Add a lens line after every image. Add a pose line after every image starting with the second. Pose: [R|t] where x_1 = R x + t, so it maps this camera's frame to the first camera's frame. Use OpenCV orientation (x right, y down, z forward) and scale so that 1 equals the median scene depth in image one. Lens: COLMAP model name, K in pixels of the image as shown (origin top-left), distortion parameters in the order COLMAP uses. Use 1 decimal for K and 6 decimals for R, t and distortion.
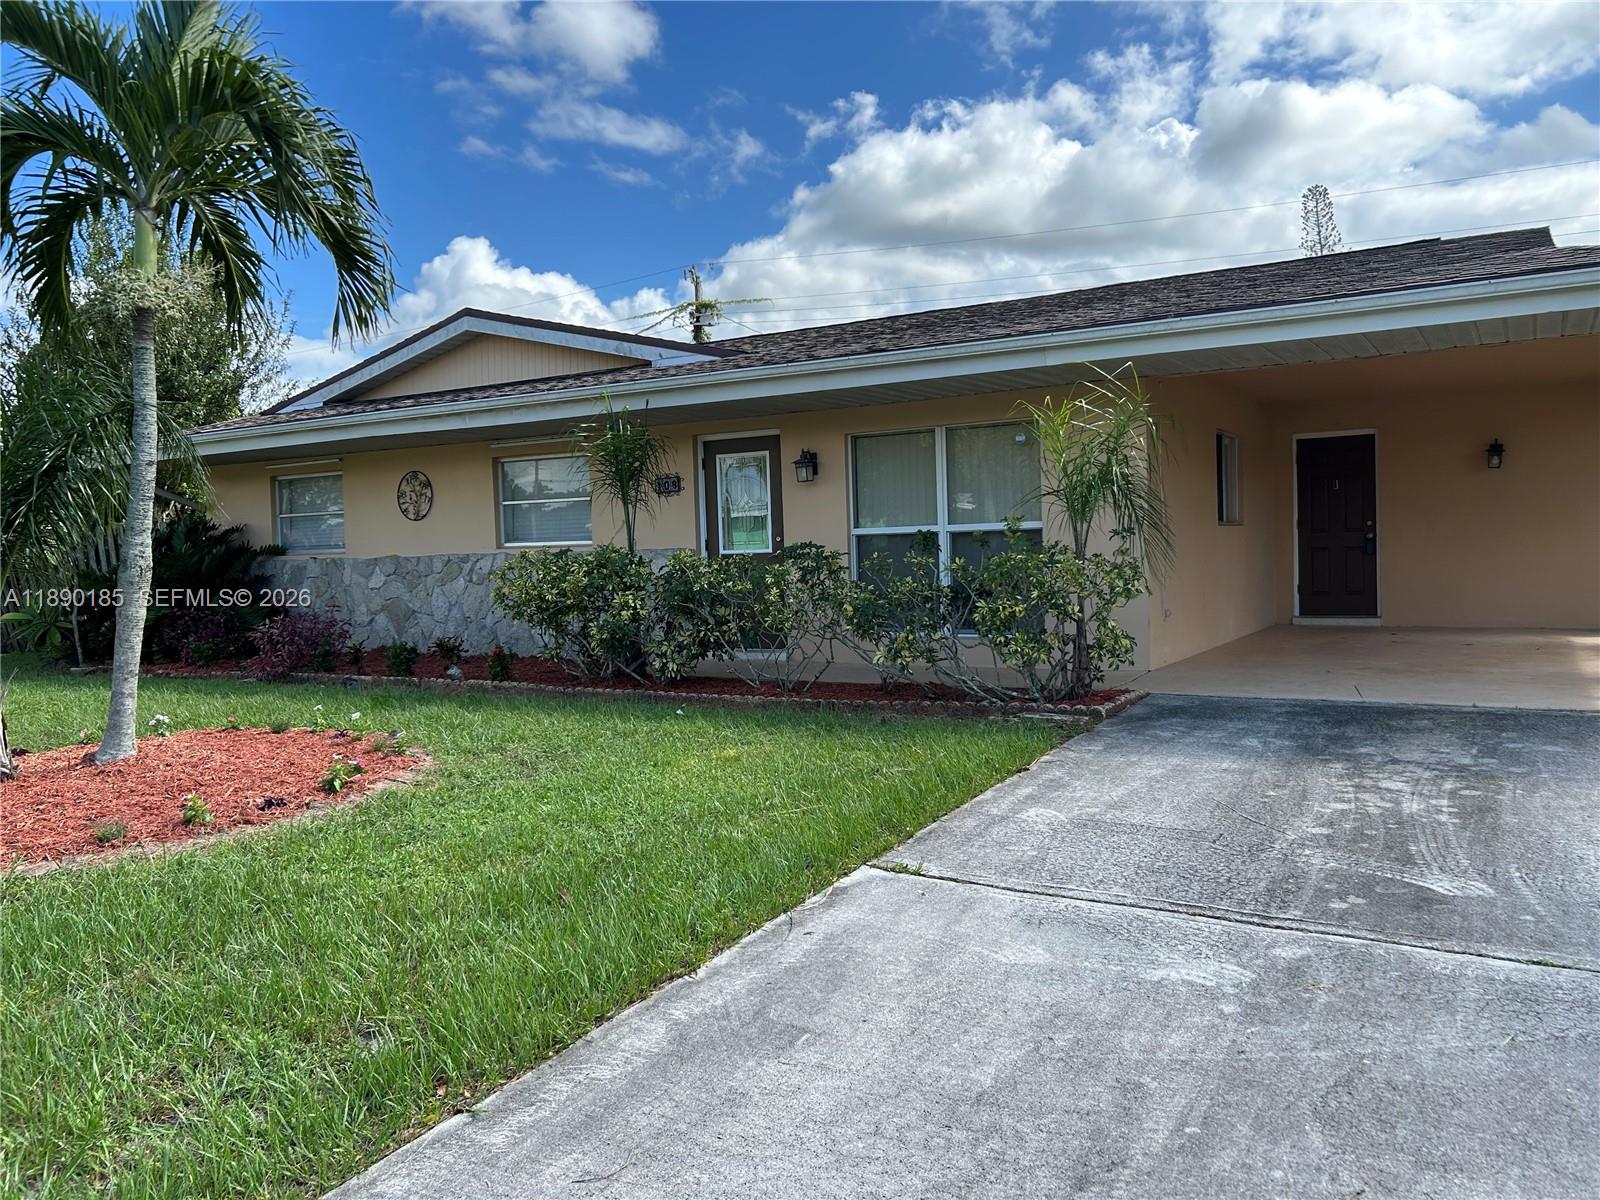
lens RADIAL K [[1196.1, 0, 802.8], [0, 1196.1, 585.4], [0, 0, 1]] dist [0.047913, -0.047815]
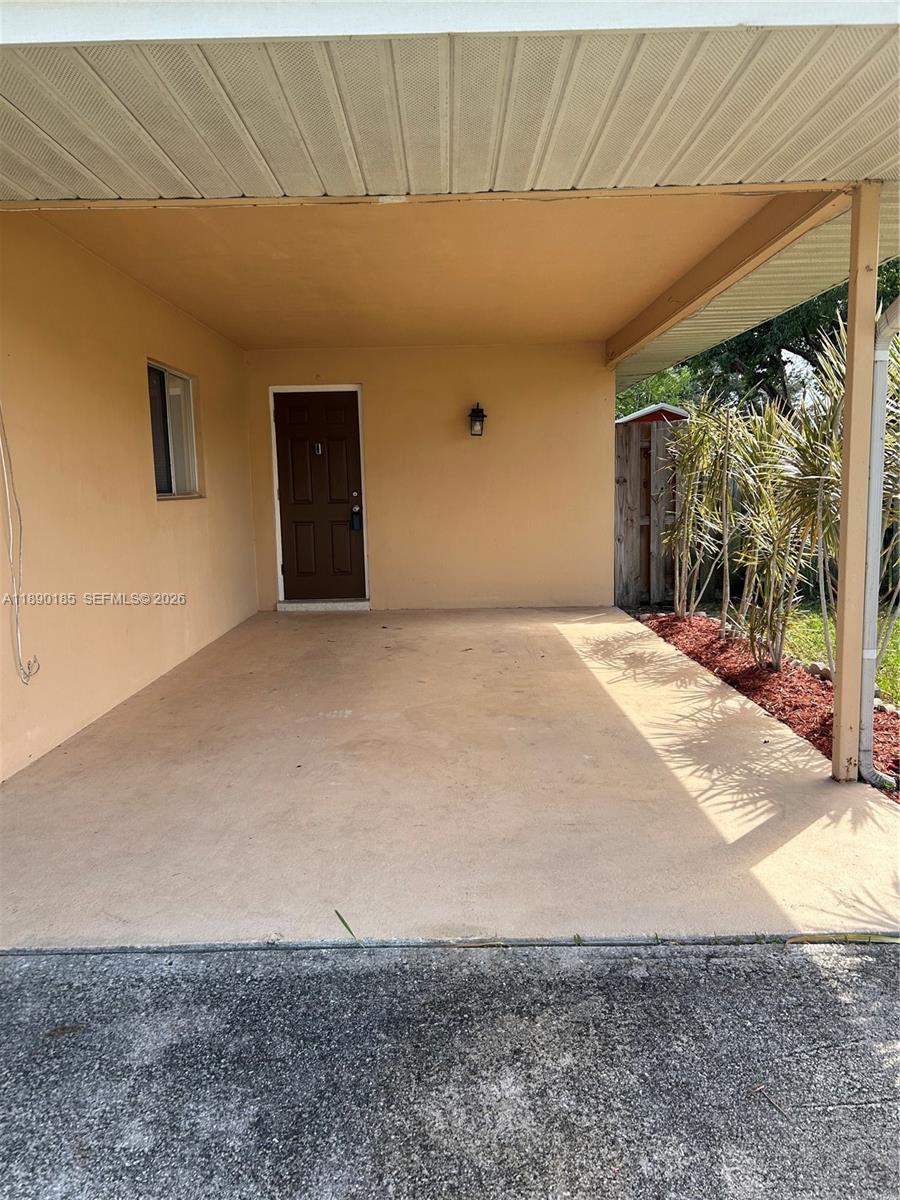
lens RADIAL K [[897.1, 0, 455.6], [0, 897.1, 597.8], [0, 0, 1]] dist [0.047913, -0.047815]
pose [[0.864303, -0.052972, 0.500174, 0.229375], [0.012341, 0.996373, 0.084197, -0.034846], [-0.502820, -0.066599, 0.861822, 0.447097]]
